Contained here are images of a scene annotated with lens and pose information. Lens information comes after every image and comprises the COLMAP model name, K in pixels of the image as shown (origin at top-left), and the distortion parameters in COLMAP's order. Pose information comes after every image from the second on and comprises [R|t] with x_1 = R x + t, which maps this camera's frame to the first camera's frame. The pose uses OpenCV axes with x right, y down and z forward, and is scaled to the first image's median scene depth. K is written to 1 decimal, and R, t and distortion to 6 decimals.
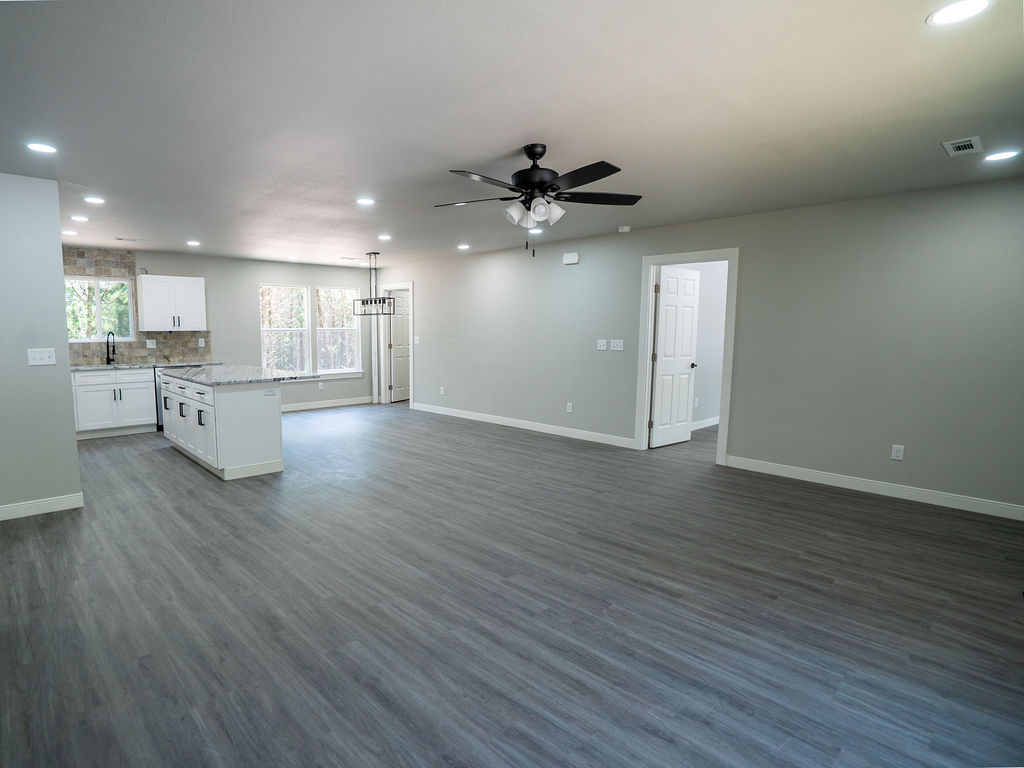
lens RADIAL K [[557.0, 0, 434.7], [0, 557.0, 396.8], [0, 0, 1]] dist [-0.054885, 0.019477]
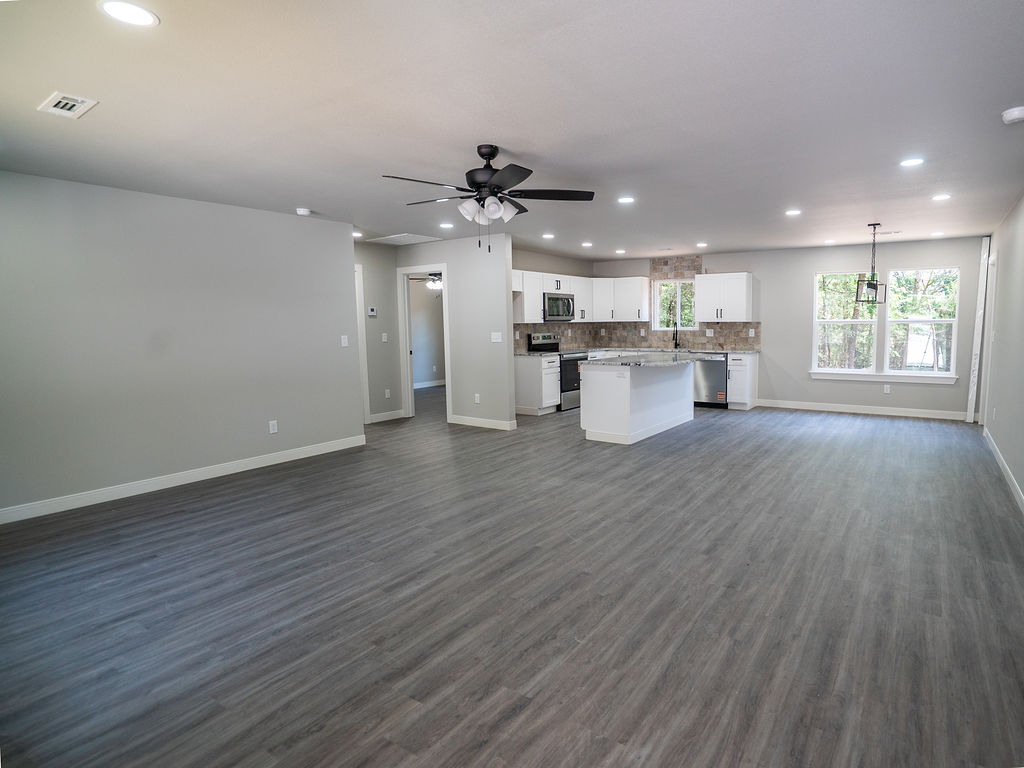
lens RADIAL K [[552.9, 0, 549.5], [0, 552.9, 391.0], [0, 0, 1]] dist [-0.054494, 0.019317]
pose [[0.261472, 0.116415, -0.958165, 0.609216], [-0.109559, 0.989864, 0.090369, -0.048702], [0.958973, 0.081346, 0.271575, 0.420856]]
